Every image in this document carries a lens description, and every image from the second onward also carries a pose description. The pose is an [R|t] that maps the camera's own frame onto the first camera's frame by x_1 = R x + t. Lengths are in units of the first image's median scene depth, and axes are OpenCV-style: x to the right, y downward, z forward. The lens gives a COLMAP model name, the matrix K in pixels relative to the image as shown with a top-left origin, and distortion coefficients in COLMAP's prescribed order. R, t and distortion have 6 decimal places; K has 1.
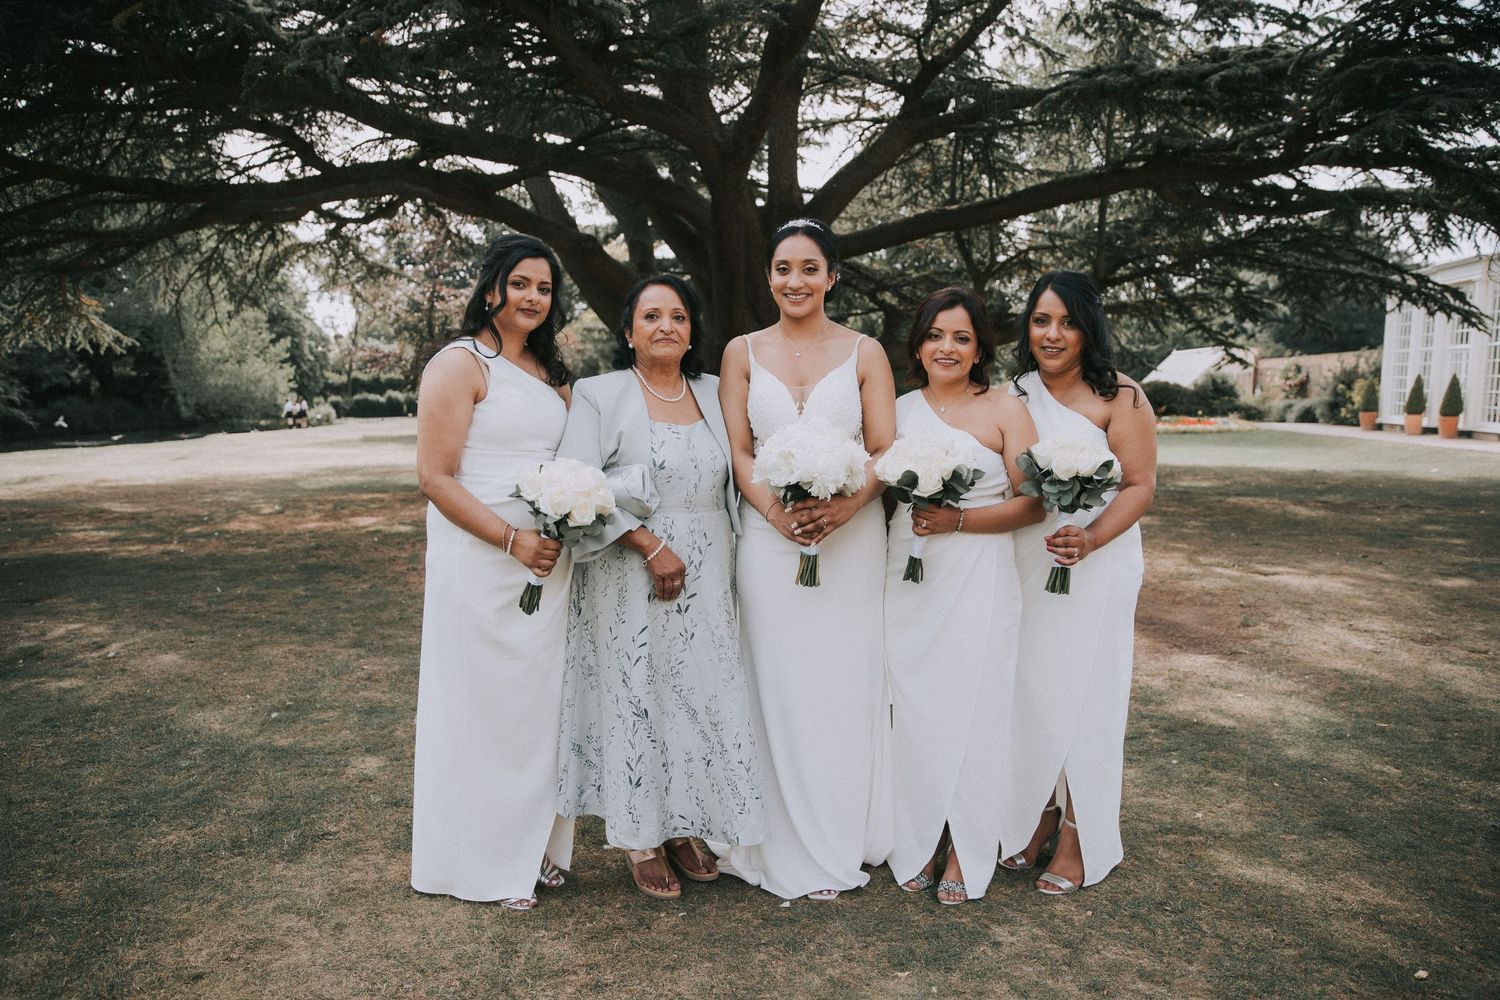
lens RADIAL K [[1041.0, 0, 737.5], [0, 1041.0, 498.5], [0, 0, 1]] dist [-0.065352, 0.031628]
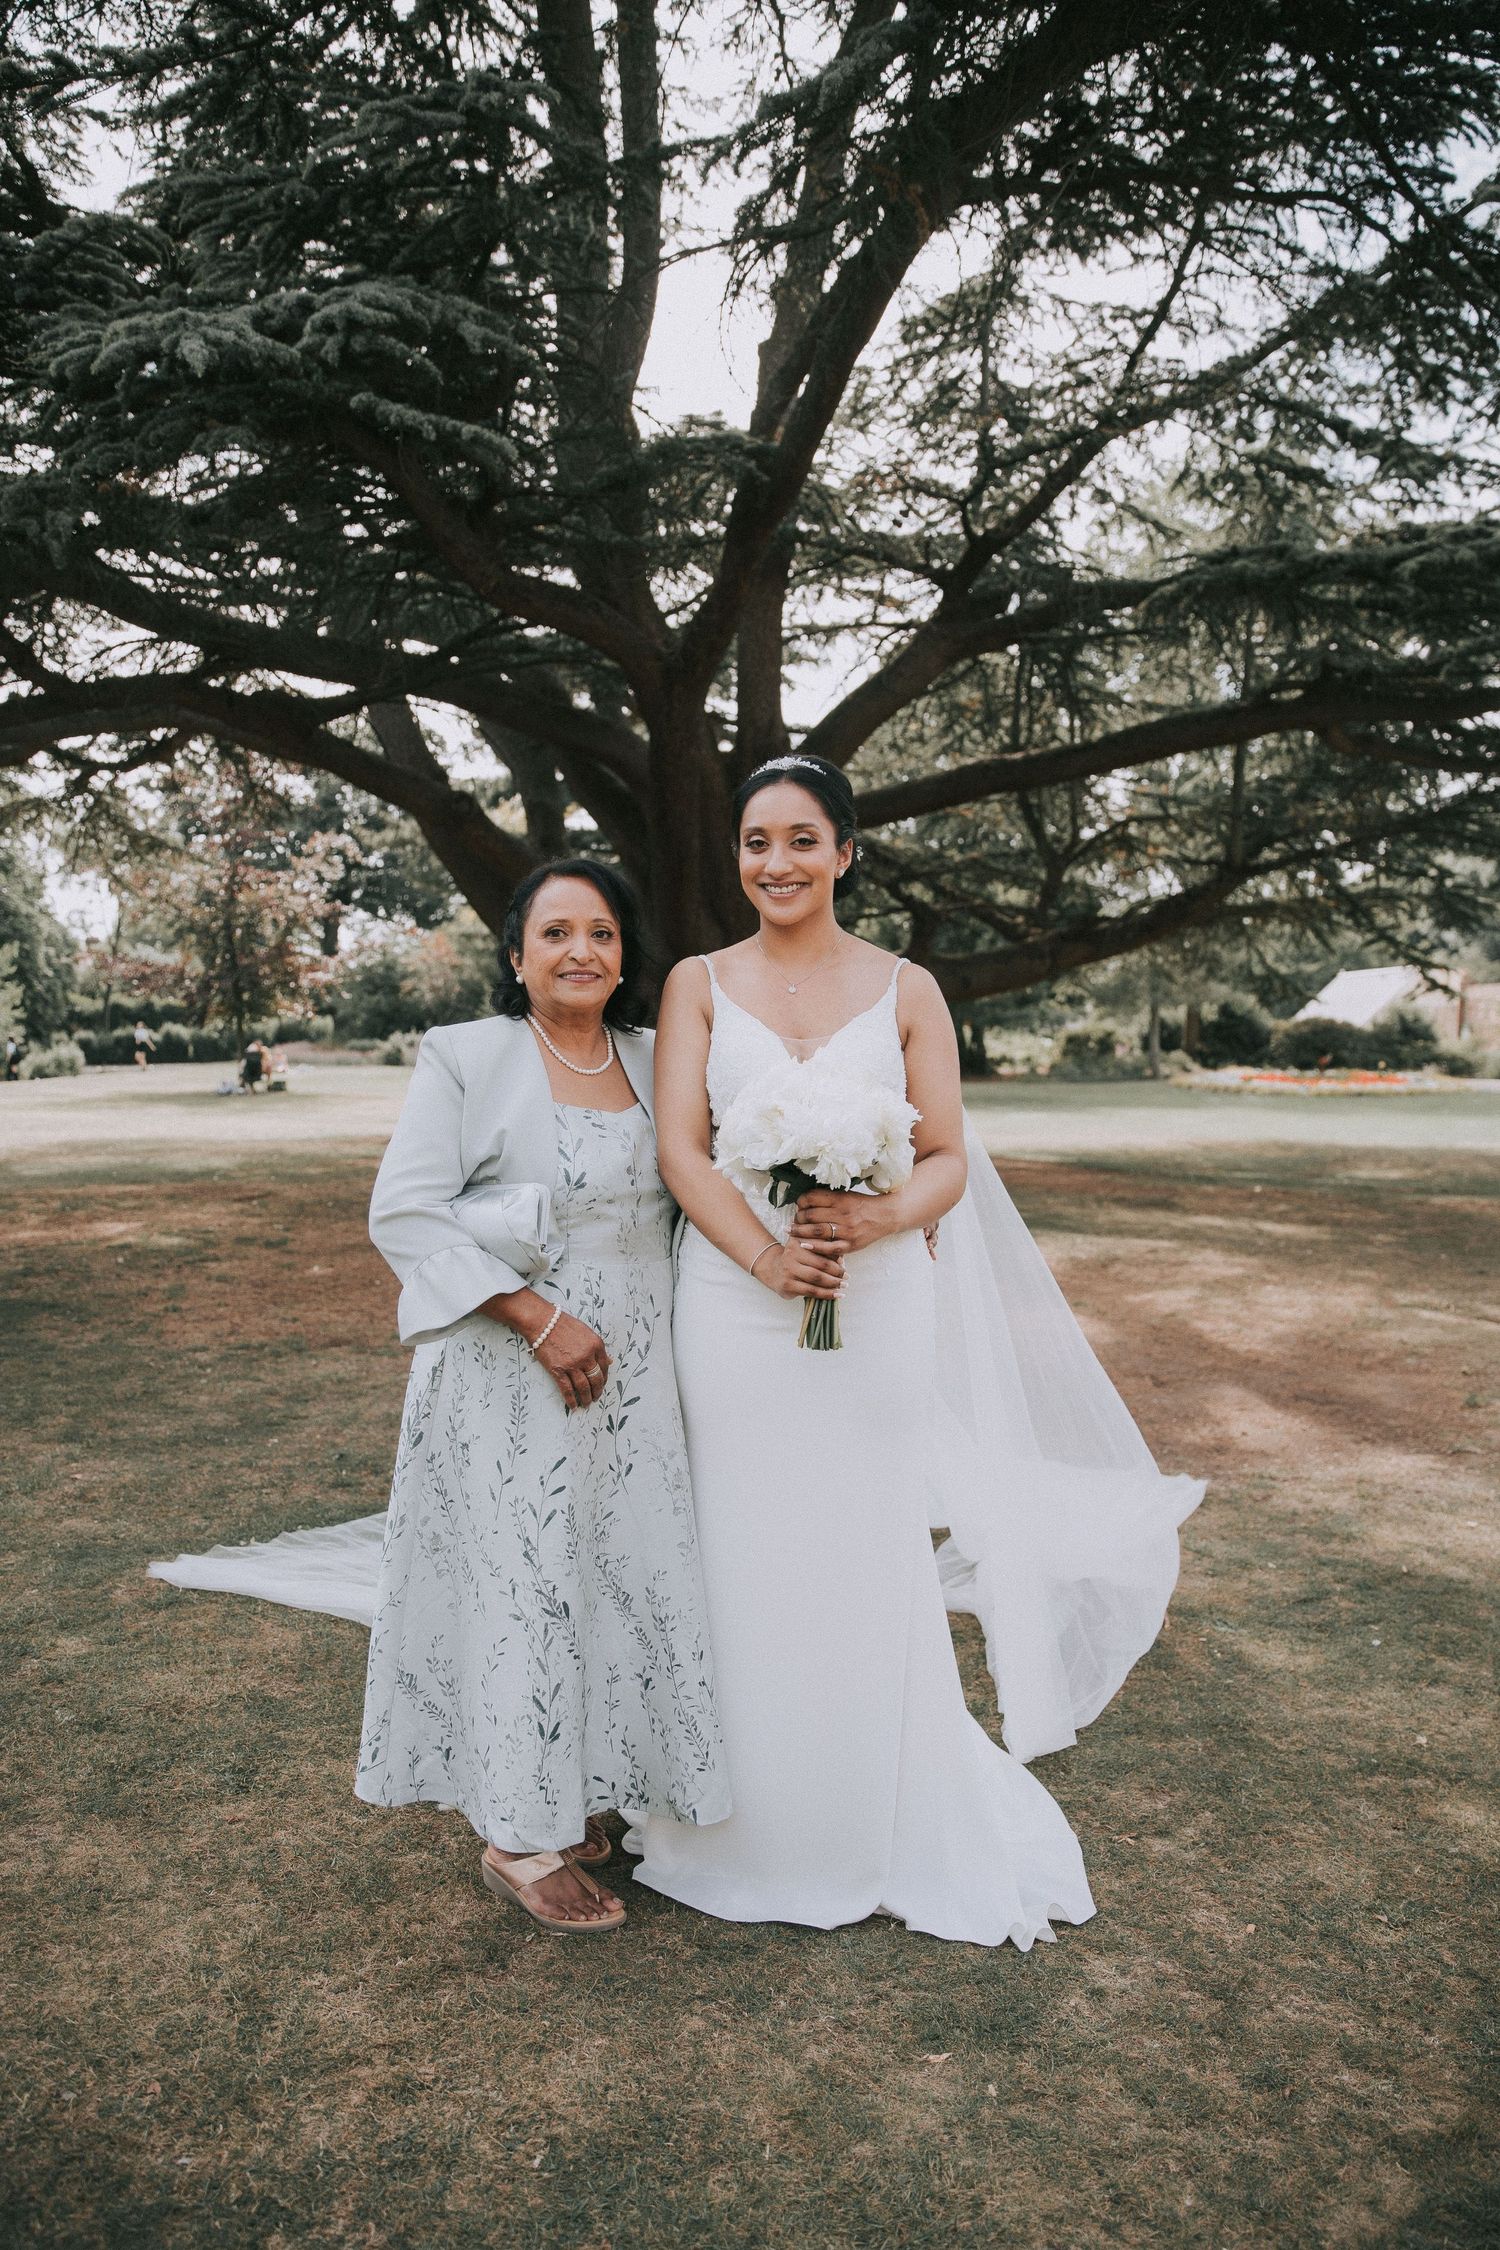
lens RADIAL K [[1561.5, 0, 734.2], [0, 1561.5, 1136.1], [0, 0, 1]] dist [-0.065352, 0.031628]
pose [[0.999642, 0.005120, 0.026242, 0.002319], [-0.004235, 0.999423, -0.033693, -0.002977], [-0.026400, 0.033569, 0.999088, 0.013656]]
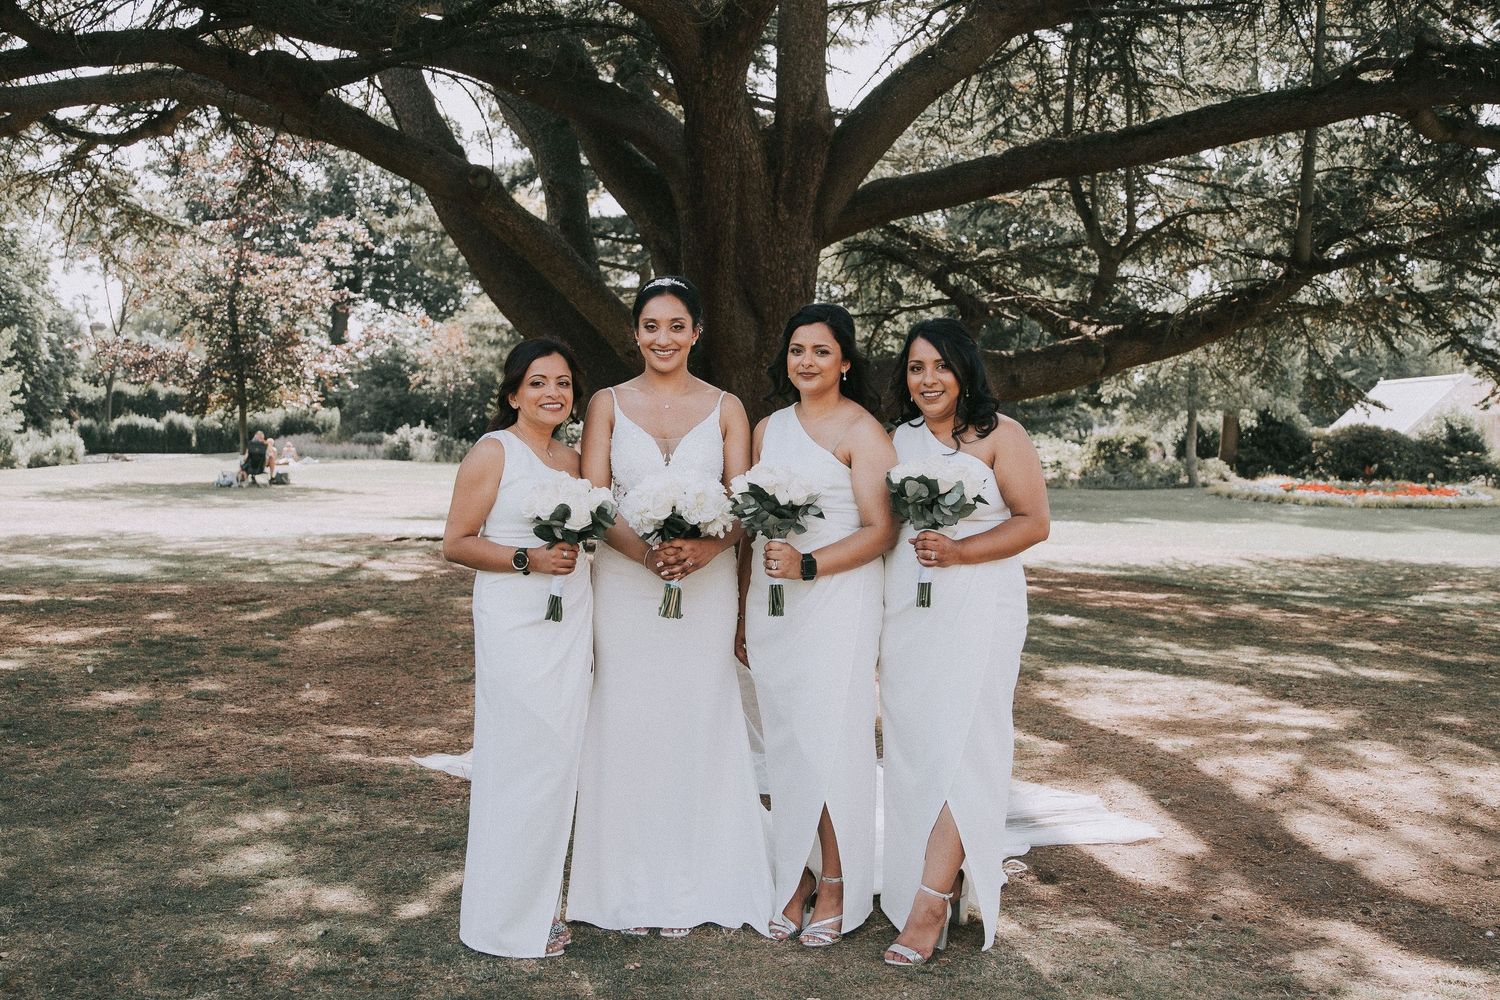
lens RADIAL K [[1600.8, 0, 726.3], [0, 1600.8, 504.7], [0, 0, 1]] dist [-0.053997, 0.000000]
pose [[0.999666, 0.022868, 0.012050, -0.004882], [-0.022183, 0.998284, -0.054194, -0.005906], [-0.013269, 0.053909, 0.998458, 0.052365]]
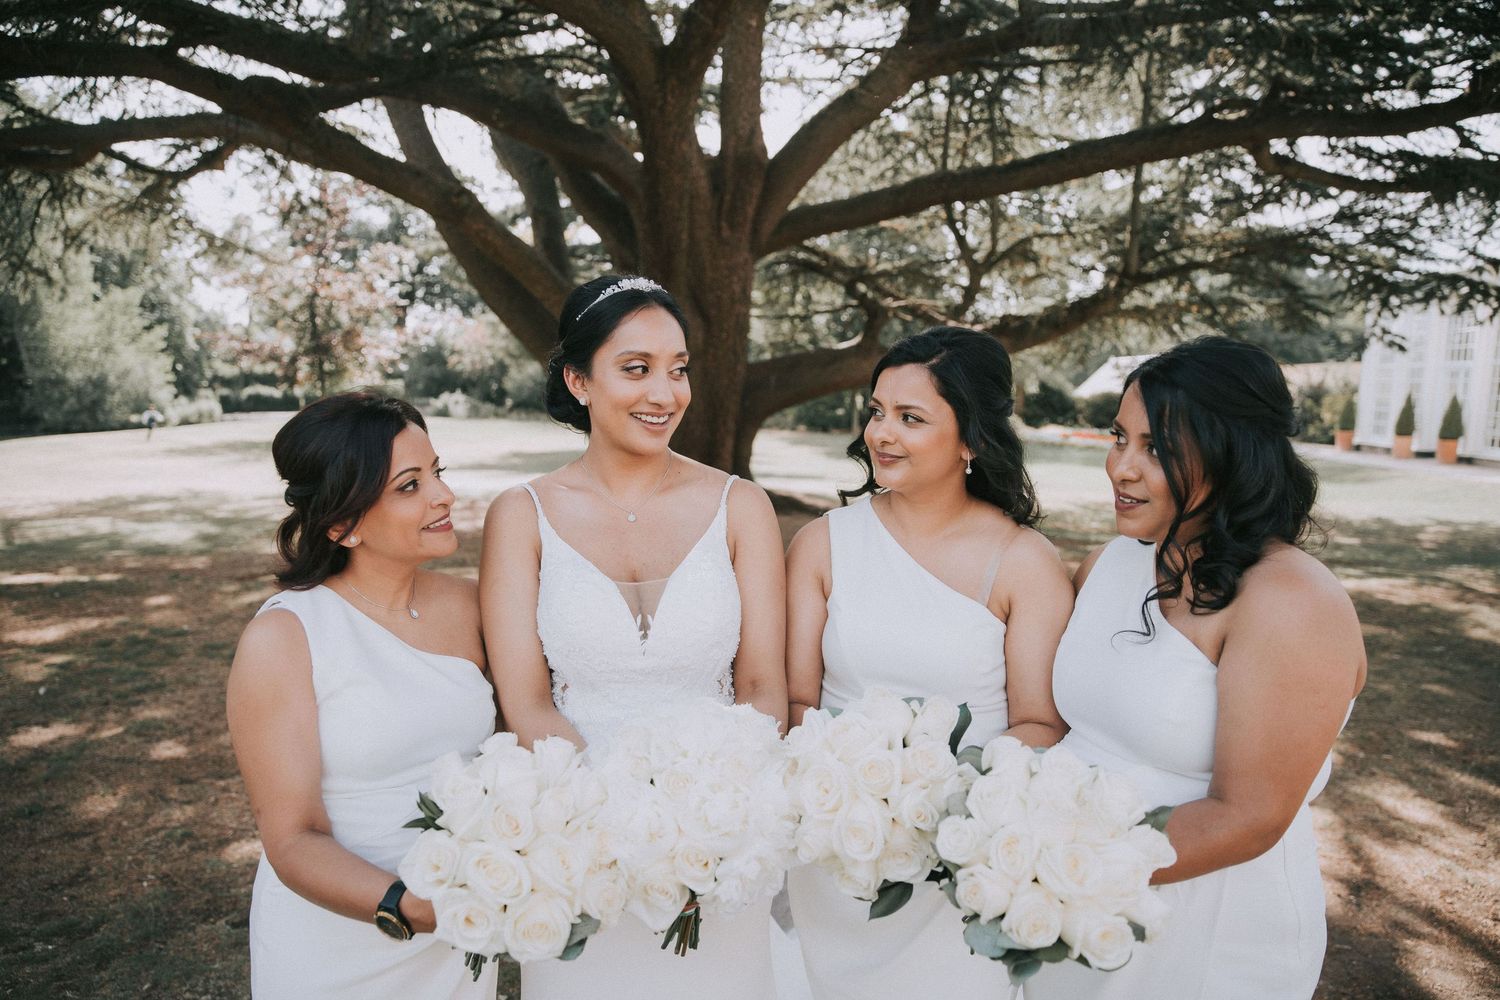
lens RADIAL K [[1041.0, 0, 761.4], [0, 1041.0, 513.1], [0, 0, 1]] dist [-0.065352, 0.031628]
pose [[0.994885, 0.006051, 0.100832, -0.010601], [-0.007623, 0.999855, 0.015216, -0.035315], [-0.100726, -0.015907, 0.994787, 0.217608]]
